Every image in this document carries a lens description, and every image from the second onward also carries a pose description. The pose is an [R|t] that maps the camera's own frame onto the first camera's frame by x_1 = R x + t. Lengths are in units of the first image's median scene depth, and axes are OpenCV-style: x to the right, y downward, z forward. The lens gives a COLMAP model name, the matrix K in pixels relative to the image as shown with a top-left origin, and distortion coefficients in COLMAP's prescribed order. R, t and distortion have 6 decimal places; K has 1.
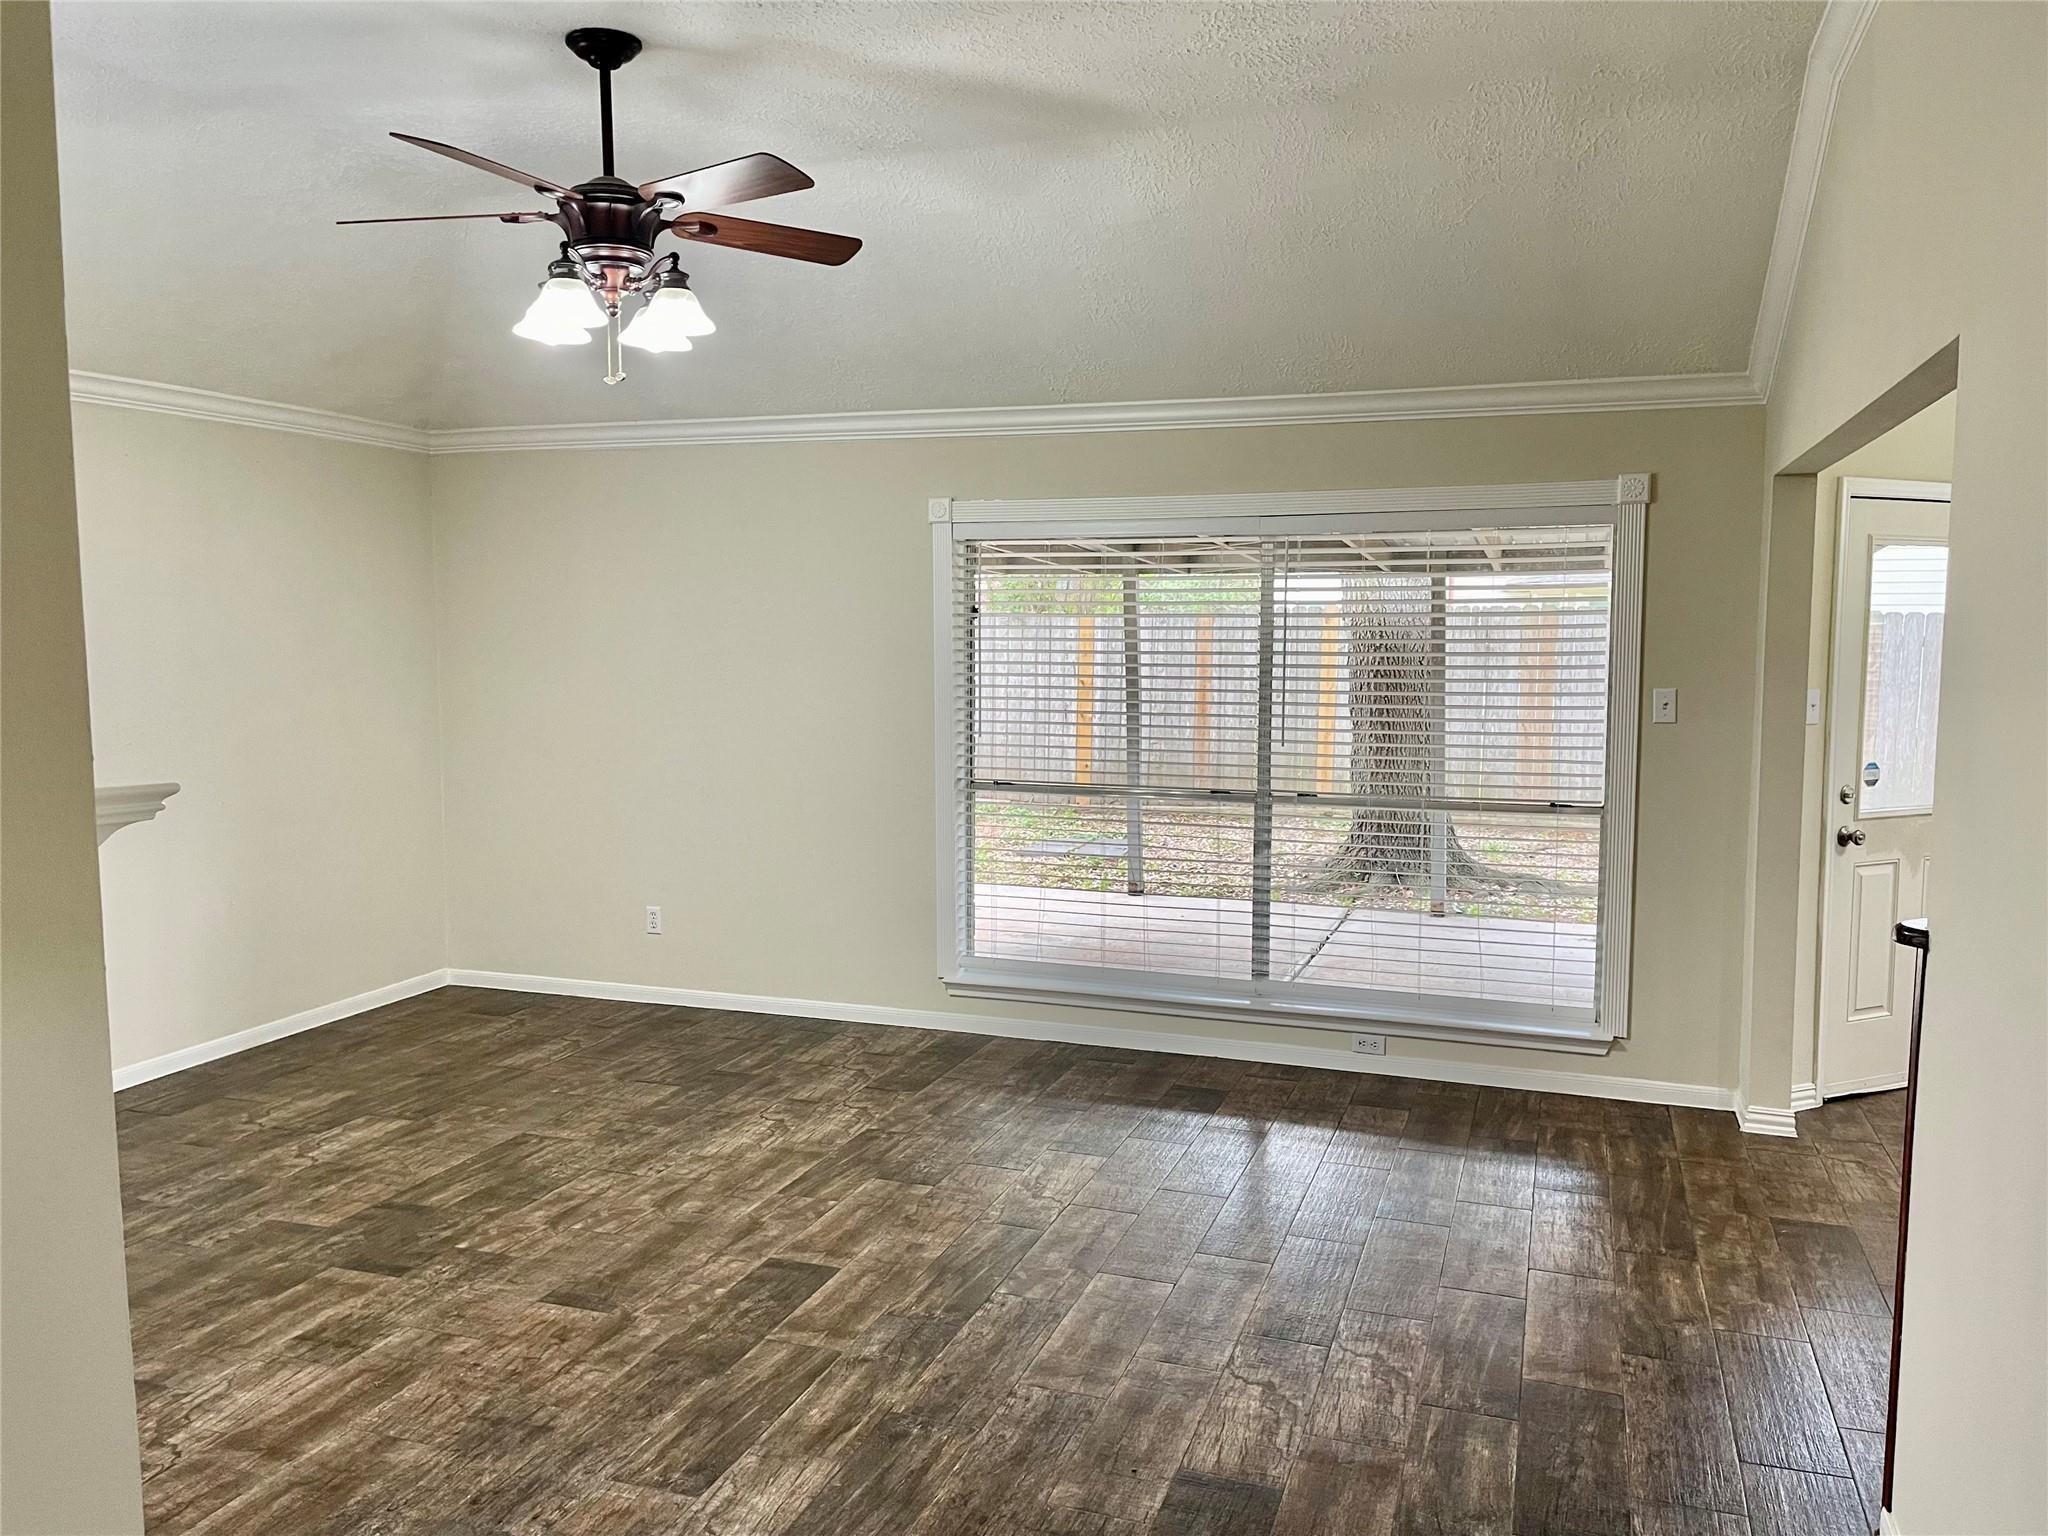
lens RADIAL K [[1545.5, 0, 1024.6], [0, 1545.5, 787.1], [0, 0, 1]] dist [0.090869, -0.131998]
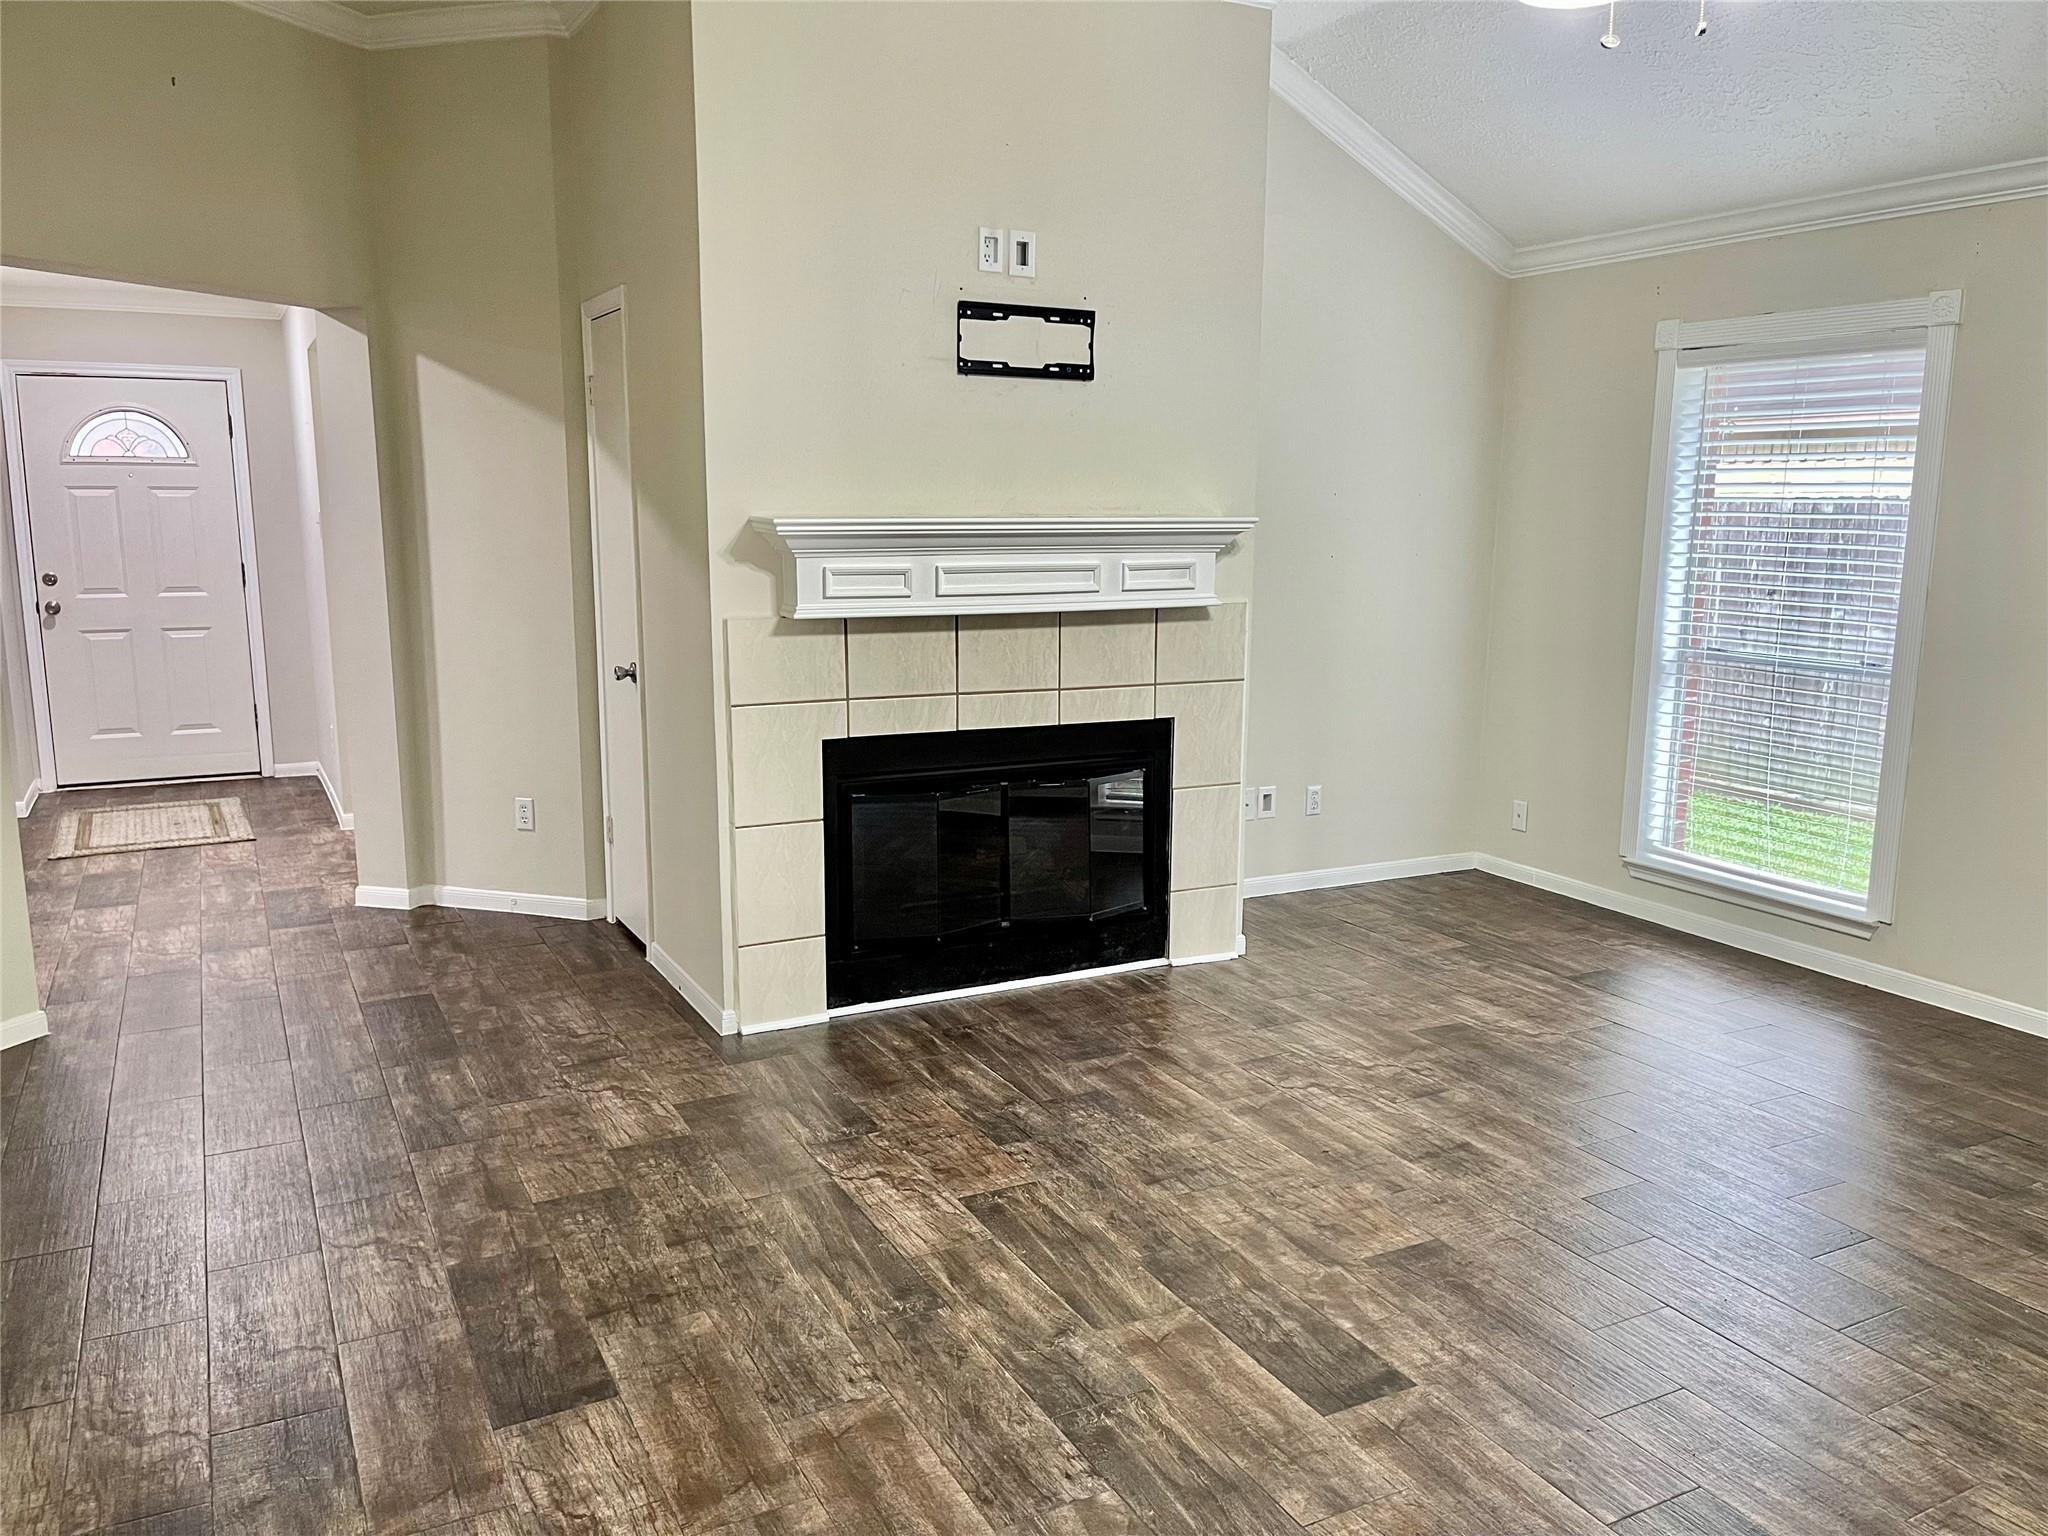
lens RADIAL K [[1545.5, 0, 1024.6], [0, 1545.5, 787.1], [0, 0, 1]] dist [0.090869, -0.131998]
pose [[-0.682794, 0.127587, -0.719385, 0.395172], [-0.086266, 0.963668, 0.252790, -0.098879], [0.725501, 0.234662, -0.646980, 1.231180]]
